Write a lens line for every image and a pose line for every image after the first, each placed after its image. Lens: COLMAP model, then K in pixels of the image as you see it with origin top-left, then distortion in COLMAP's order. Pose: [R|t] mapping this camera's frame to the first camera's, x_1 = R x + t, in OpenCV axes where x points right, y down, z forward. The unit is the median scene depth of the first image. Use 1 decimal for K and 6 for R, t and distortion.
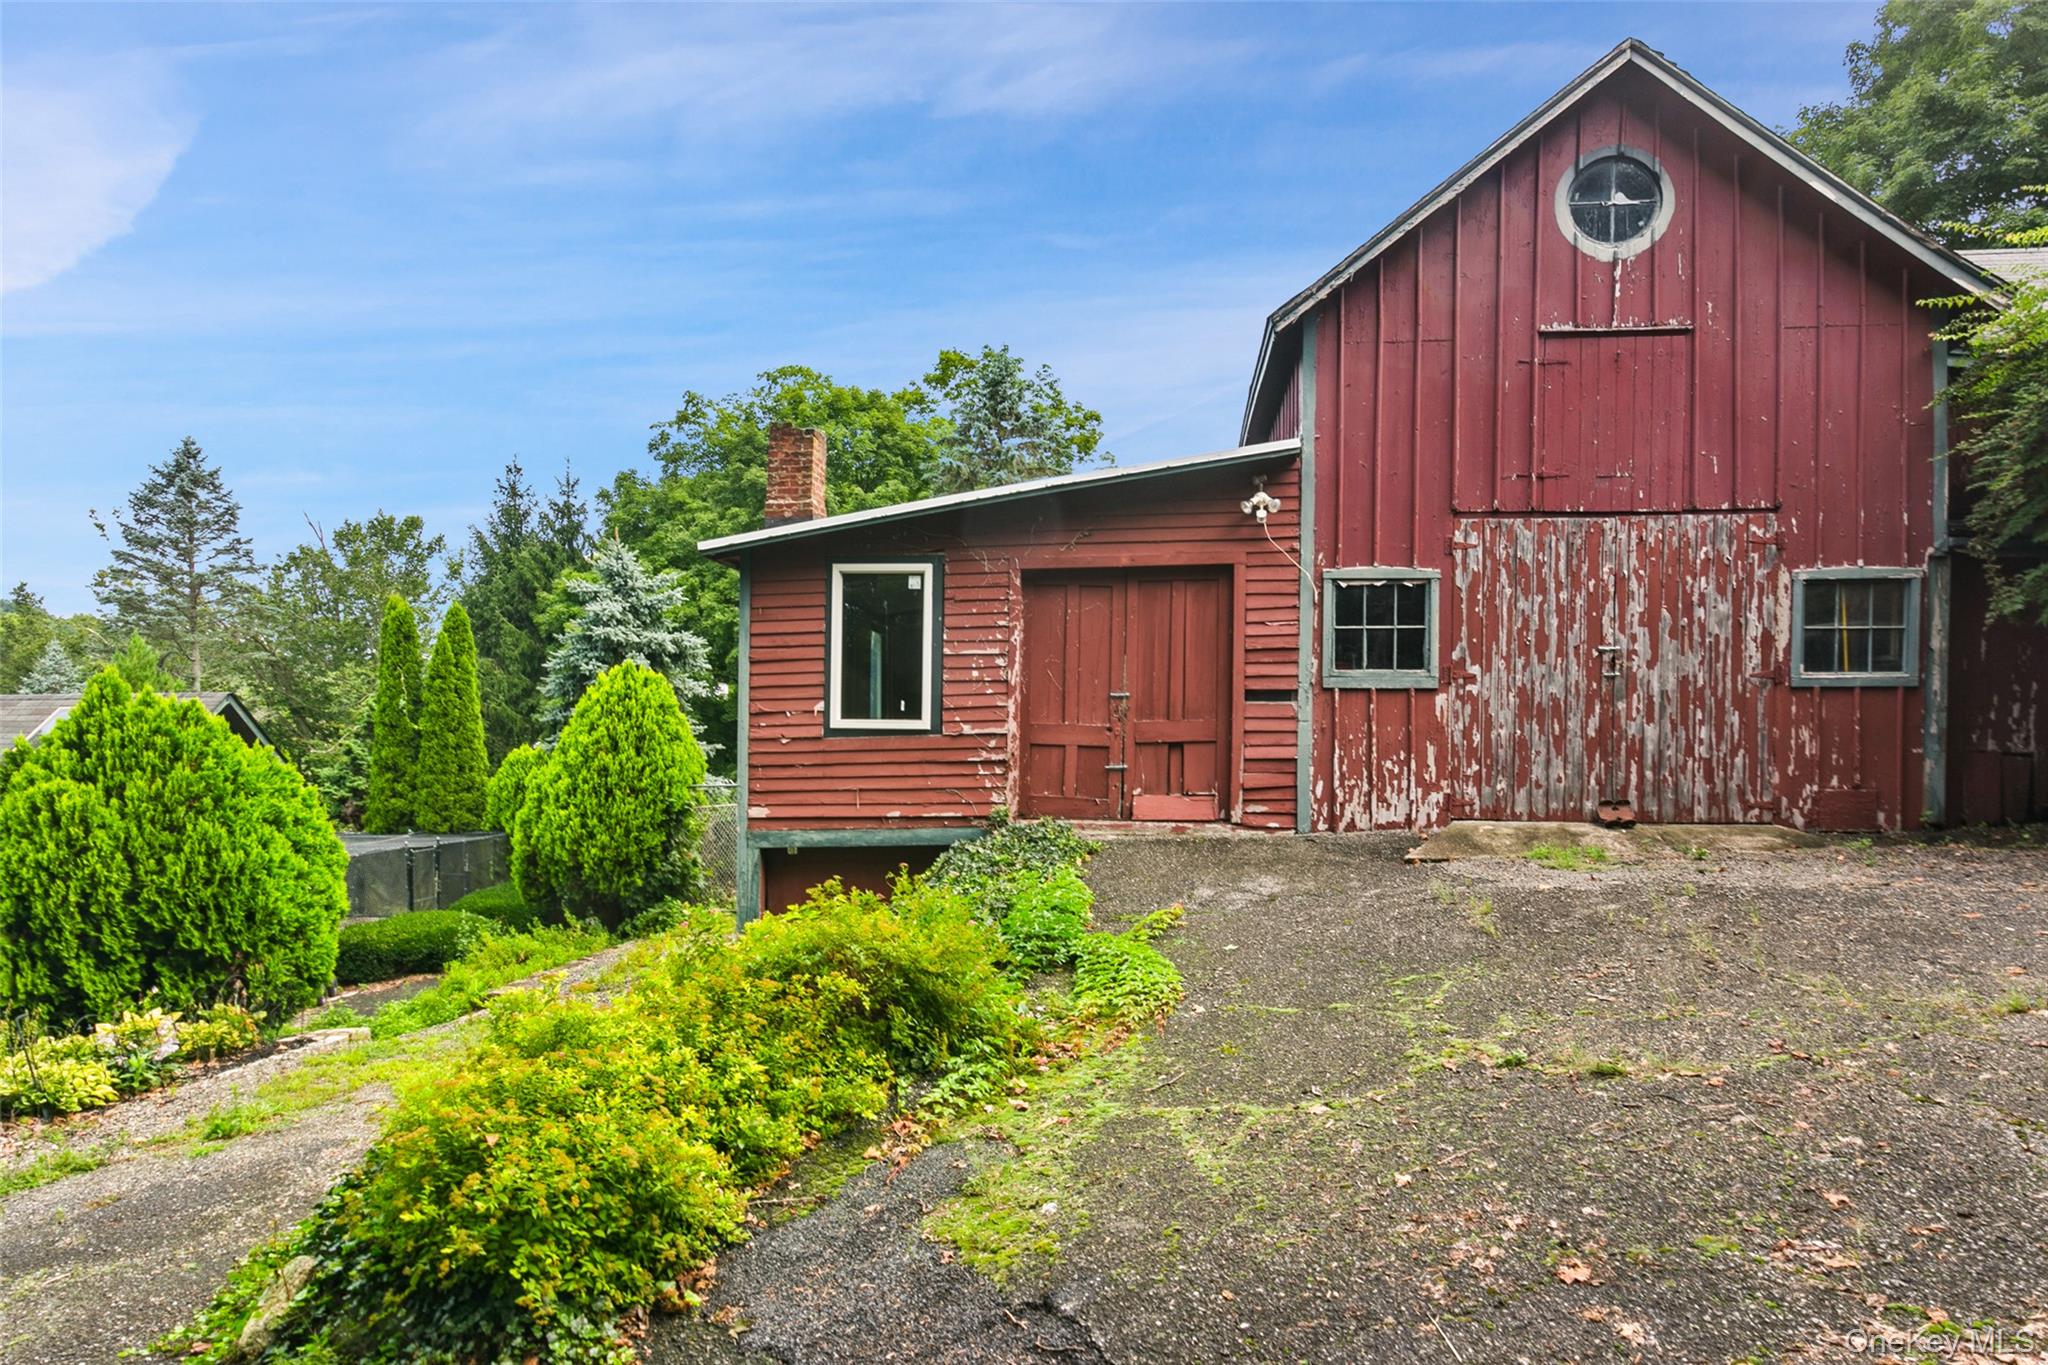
lens RADIAL K [[1283.3, 0, 1110.5], [0, 1283.3, 774.6], [0, 0, 1]] dist [-0.005530, -0.001241]
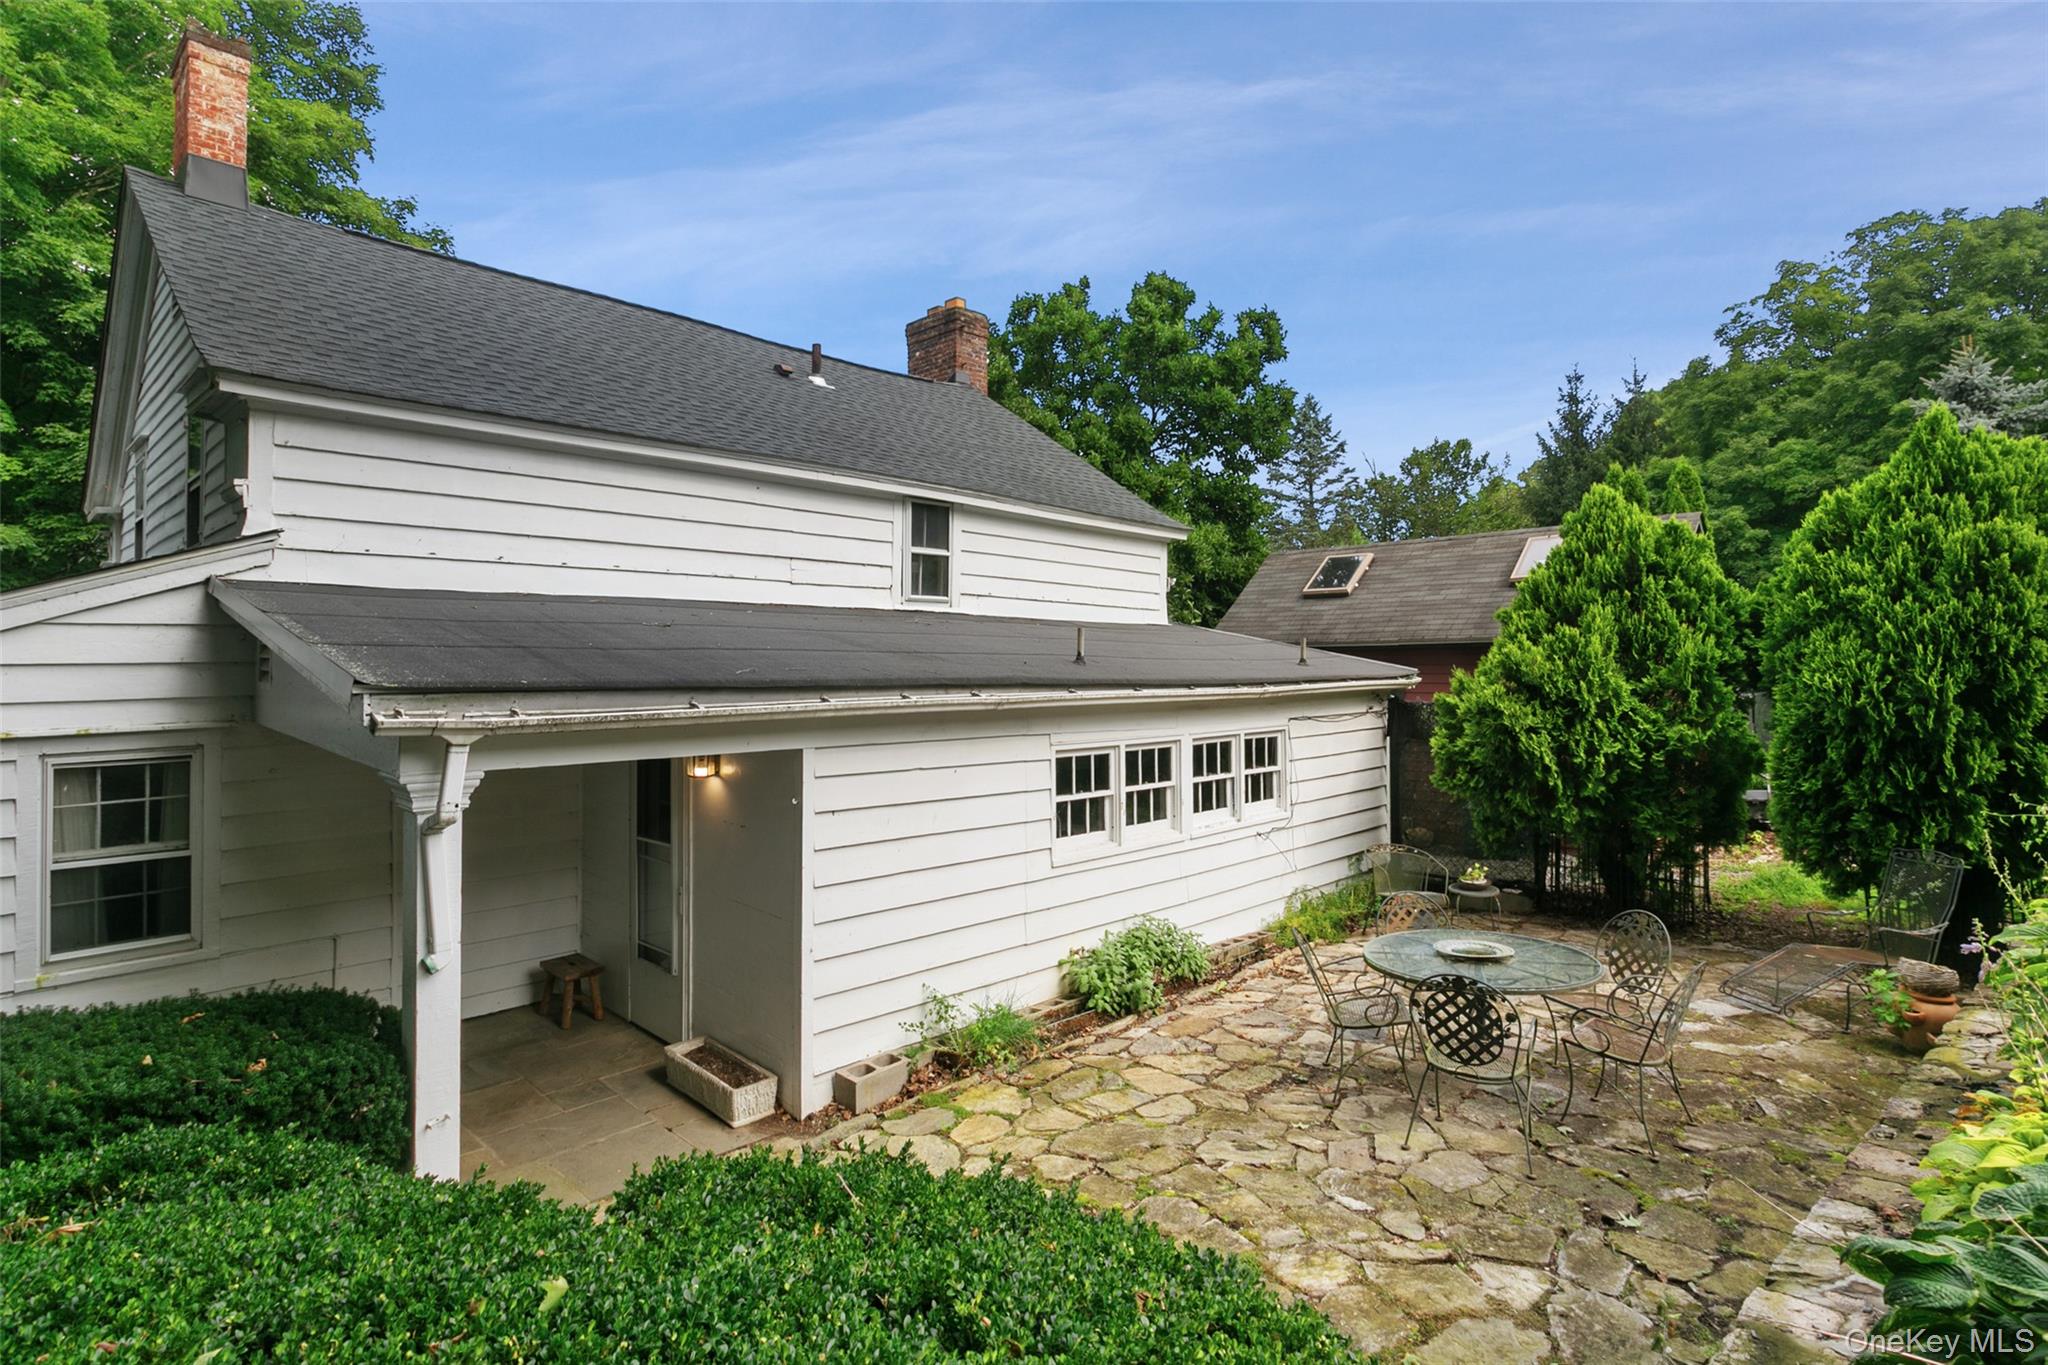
lens RADIAL K [[1070.1, 0, 1015.0], [0, 1070.1, 660.7], [0, 0, 1]] dist [-0.008950, 0.009802]
pose [[0.747988, -0.008626, -0.663656, -0.860080], [-0.014652, 0.999457, -0.029505, 0.127525], [0.663550, 0.031793, 0.747456, 0.089784]]
